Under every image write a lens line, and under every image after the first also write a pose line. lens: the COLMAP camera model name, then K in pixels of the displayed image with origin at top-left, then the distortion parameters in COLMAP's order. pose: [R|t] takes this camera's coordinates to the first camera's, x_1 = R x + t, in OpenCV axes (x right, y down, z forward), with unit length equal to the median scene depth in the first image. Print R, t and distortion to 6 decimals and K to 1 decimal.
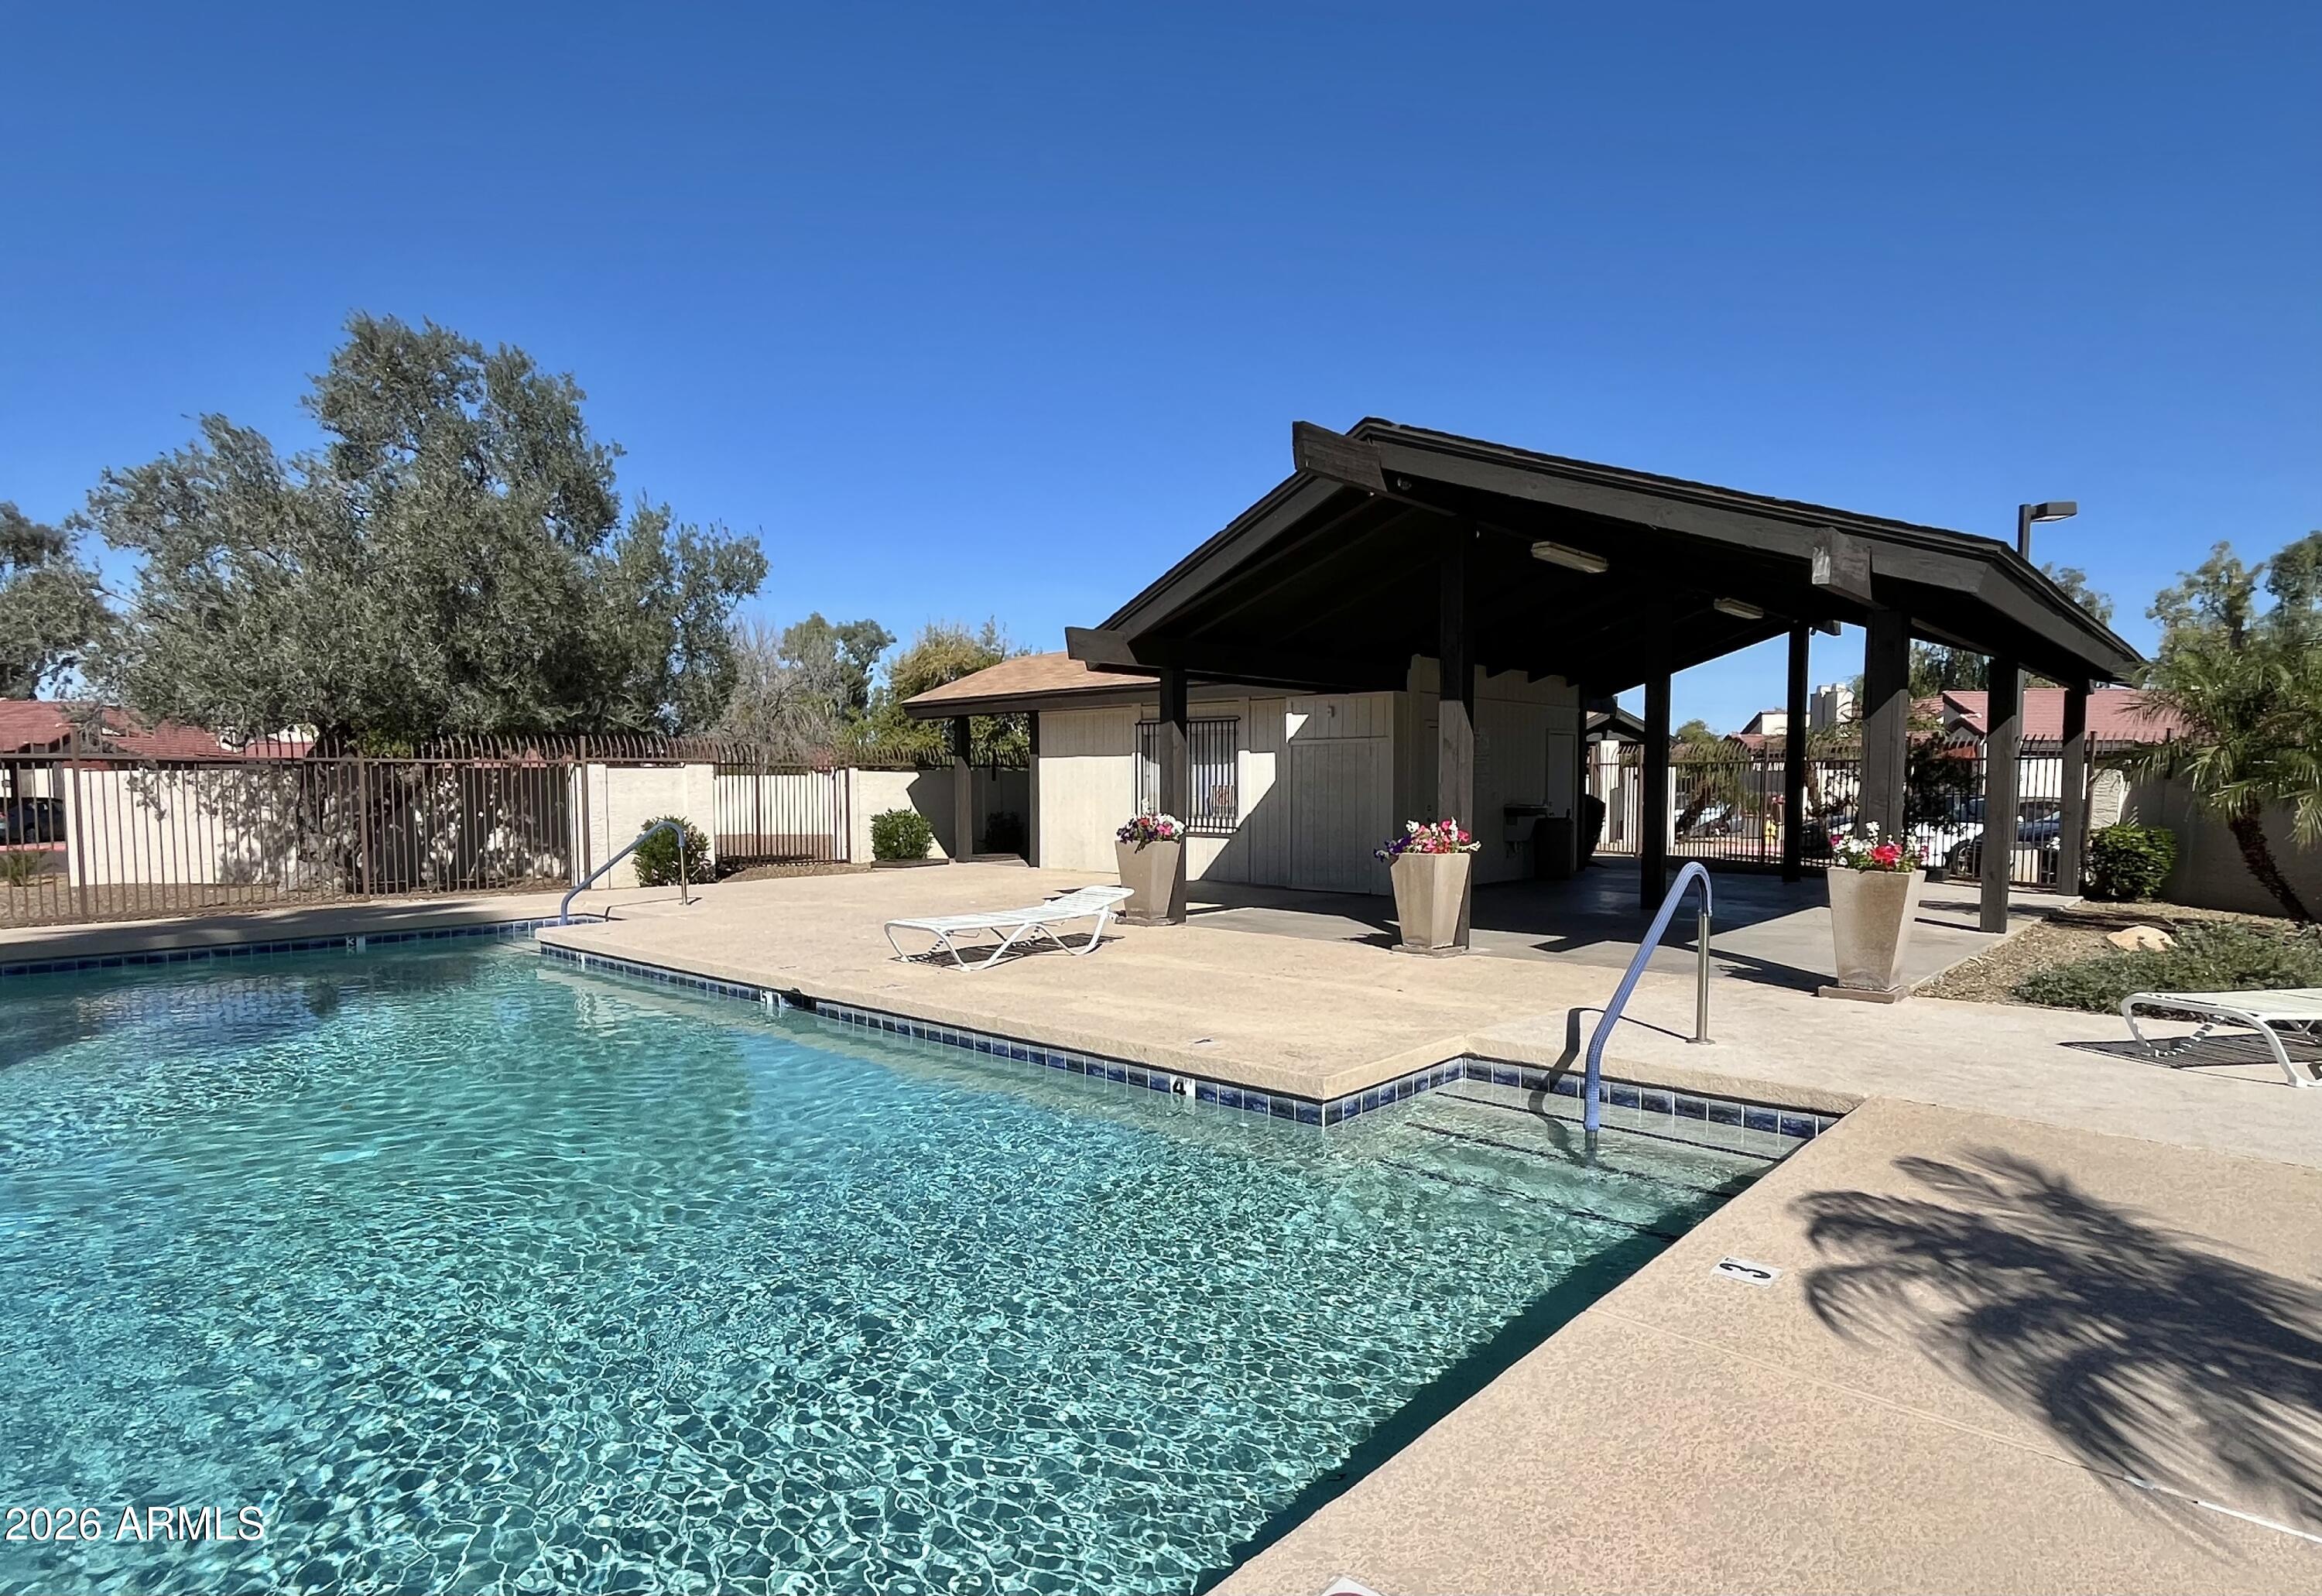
lens RADIAL K [[1266.5, 0, 1144.4], [0, 1266.5, 858.8], [0, 0, 1]] dist [-0.018873, -0.000182]
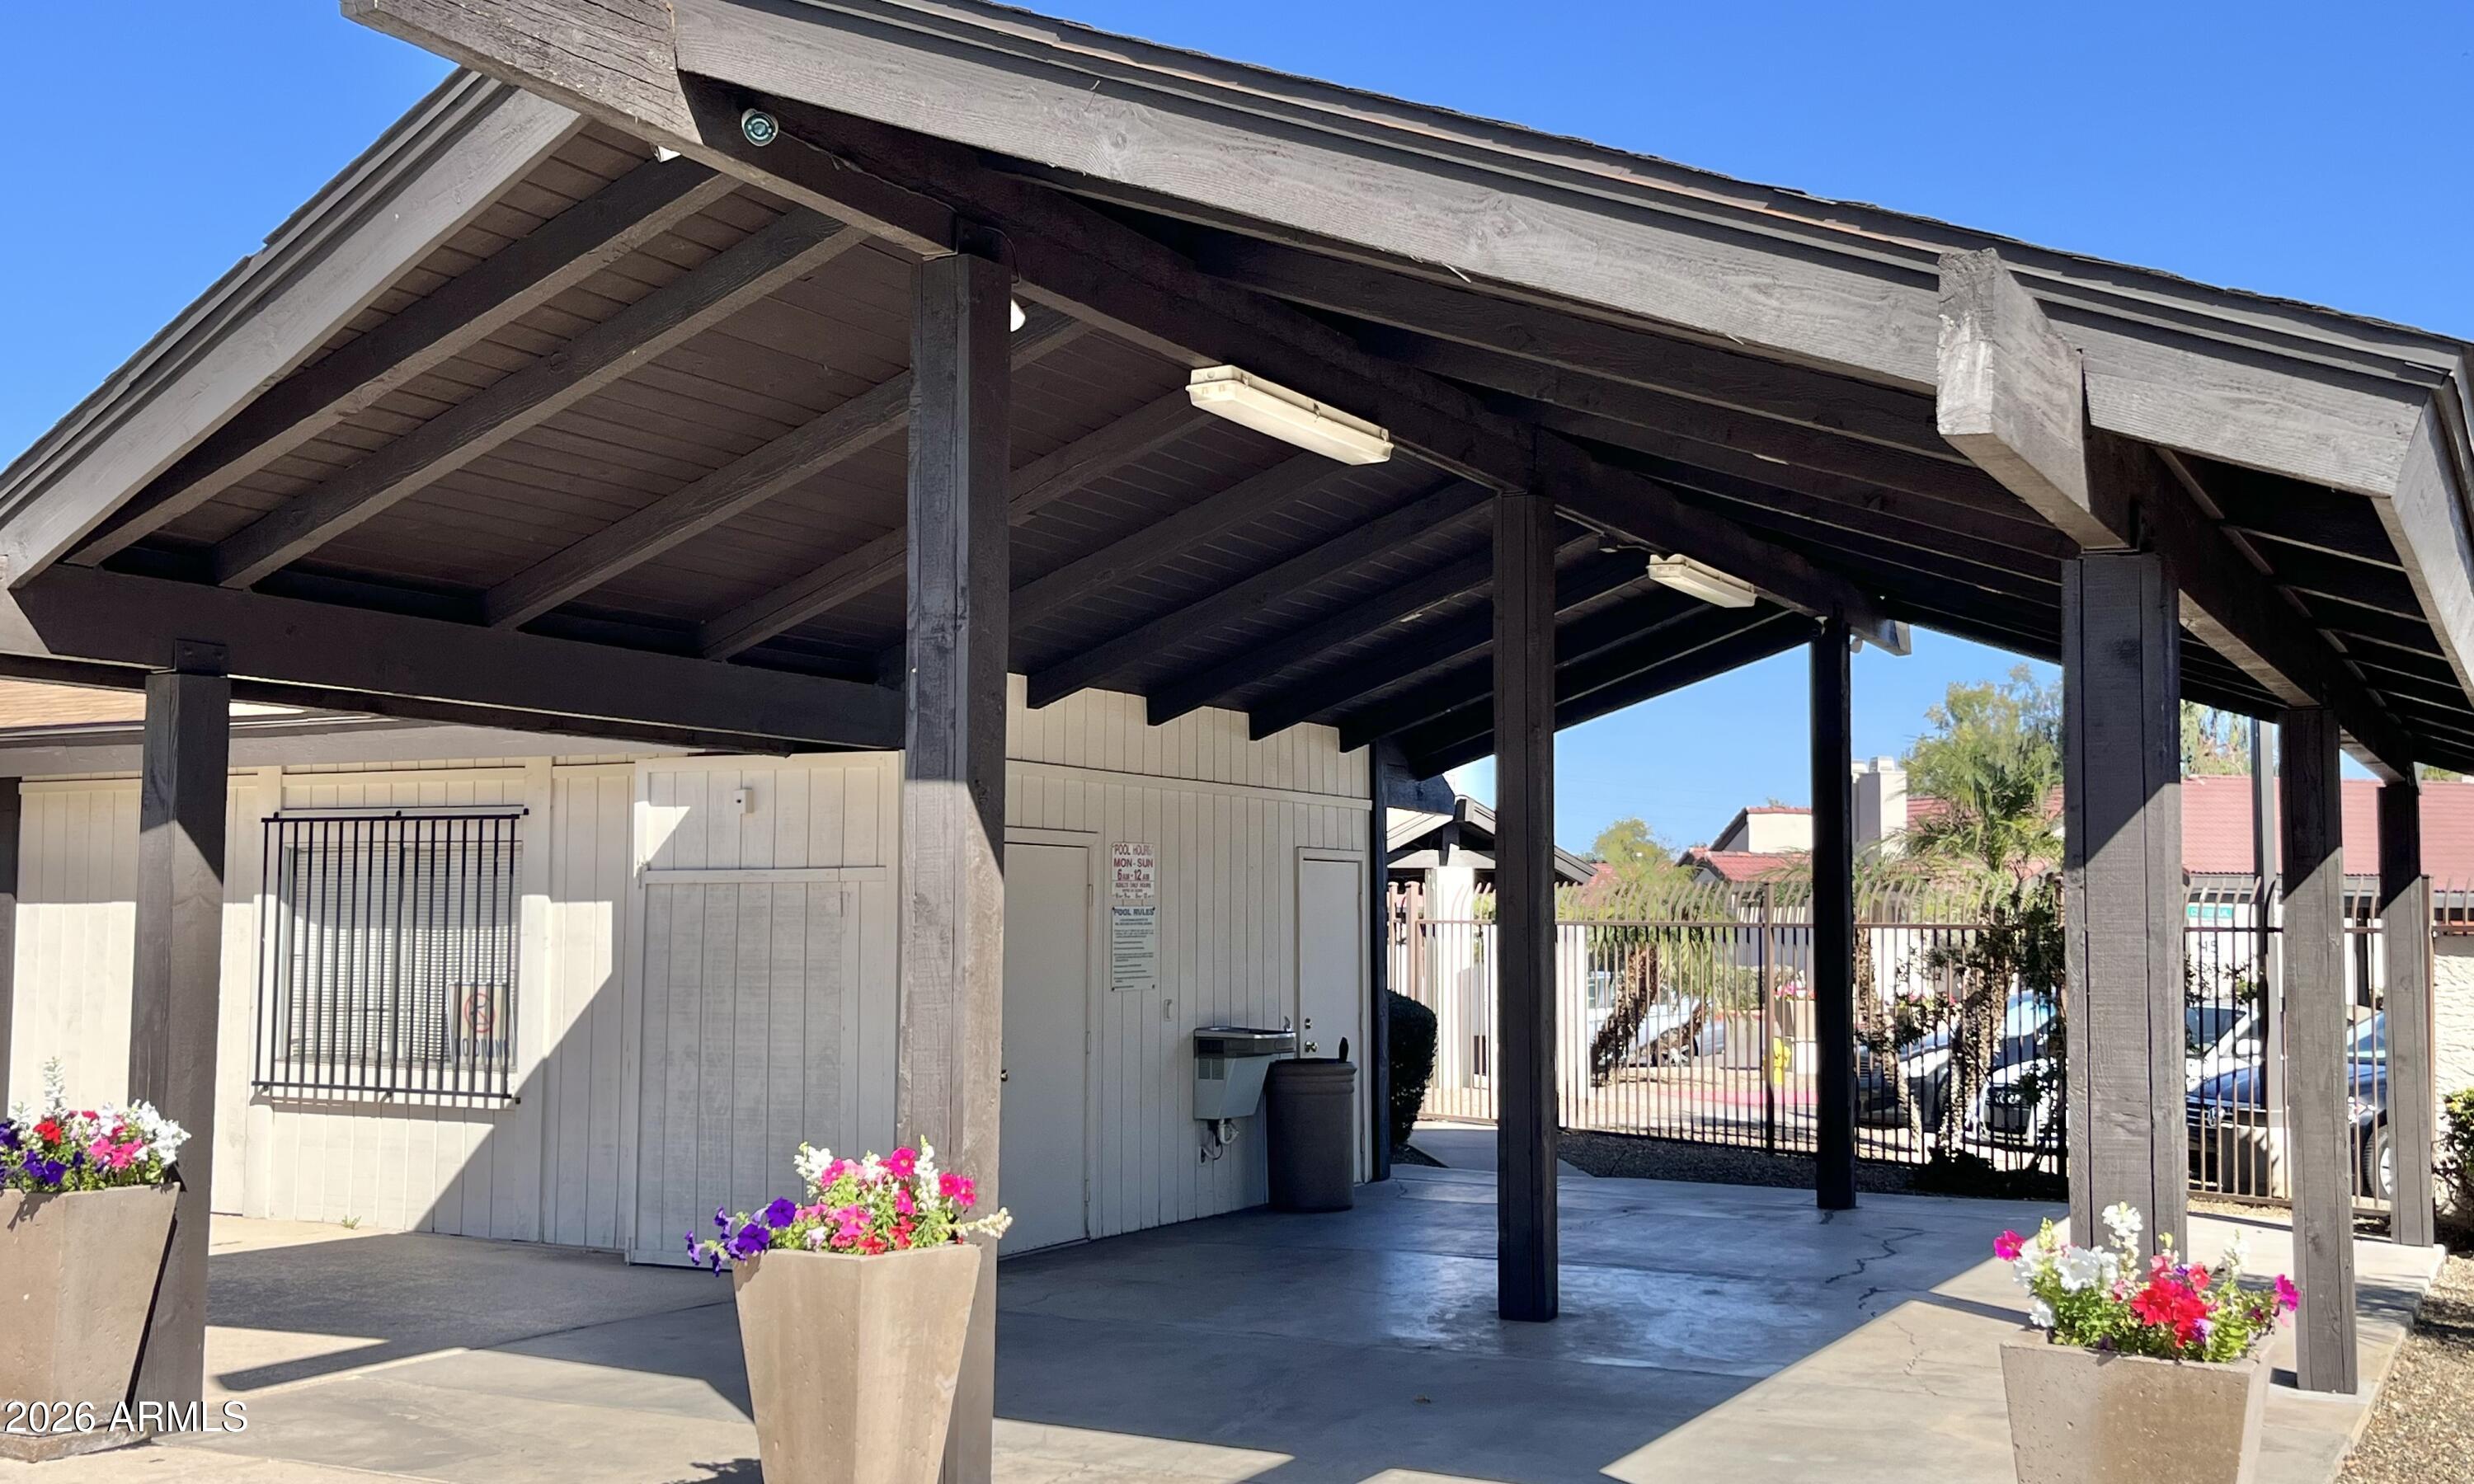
lens RADIAL K [[2543.5, 0, 1237.0], [0, 2543.5, 742.0], [0, 0, 1]] dist [0.049339, -0.005936]
pose [[0.967066, 0.026403, 0.253152, 0.094418], [0.007725, 0.991102, -0.132881, -0.028262], [-0.254408, 0.130460, 0.958257, 0.205207]]
